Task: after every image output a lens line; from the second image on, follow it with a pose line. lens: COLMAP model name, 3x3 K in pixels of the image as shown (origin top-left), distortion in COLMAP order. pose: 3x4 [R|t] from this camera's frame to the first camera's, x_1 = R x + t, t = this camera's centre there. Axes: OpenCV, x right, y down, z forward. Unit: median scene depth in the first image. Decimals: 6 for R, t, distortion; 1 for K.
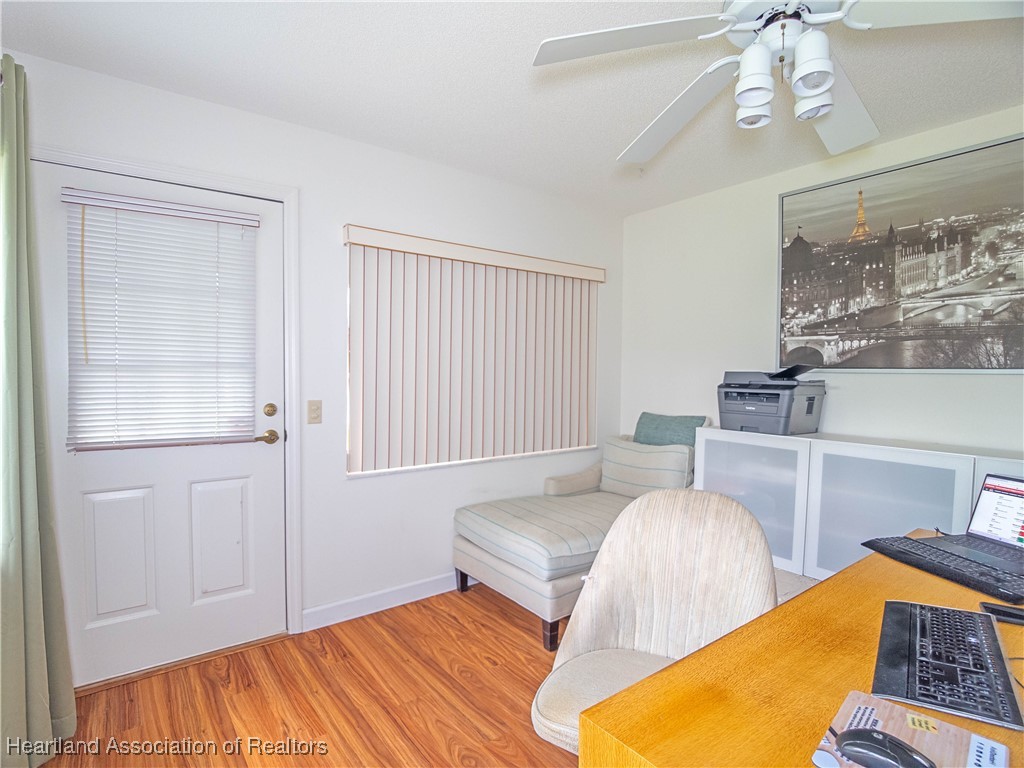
lens RADIAL K [[517.3, 0, 505.2], [0, 517.3, 379.0], [0, 0, 1]] dist [-0.024210, 0.000214]
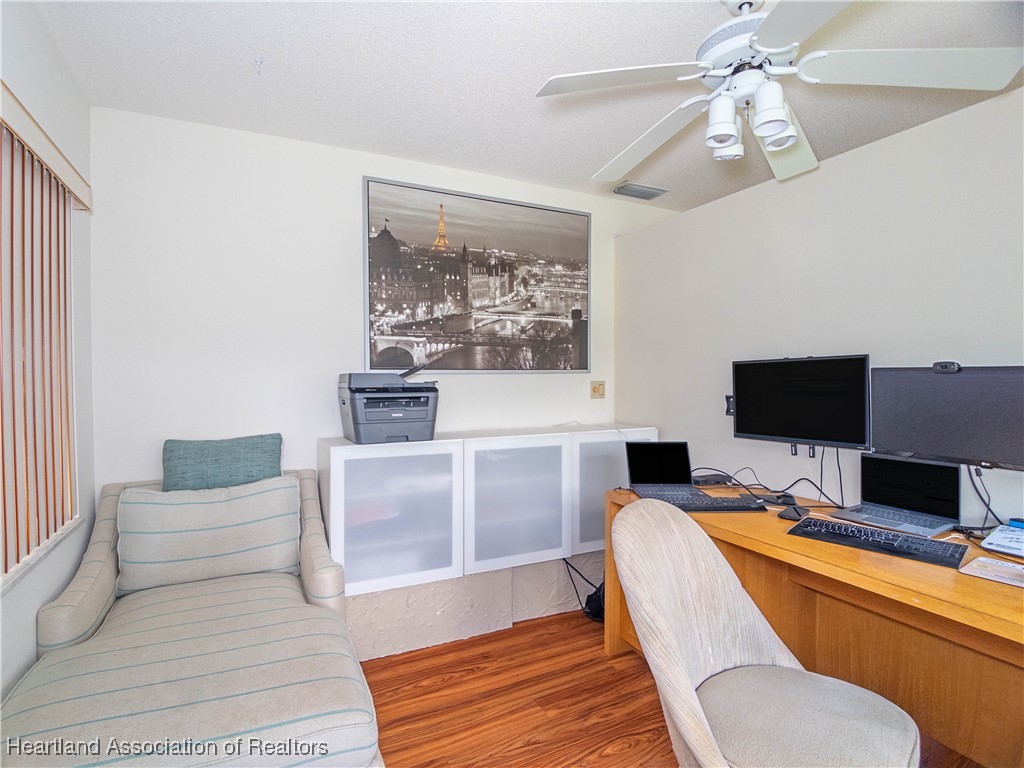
lens RADIAL K [[517.3, 0, 508.0], [0, 517.3, 386.9], [0, 0, 1]] dist [-0.024210, 0.000214]
pose [[0.185199, -0.033325, 0.982136, -0.368507], [0.018452, 0.999367, 0.030430, -0.015305], [-0.982528, 0.012487, 0.185696, 0.683474]]
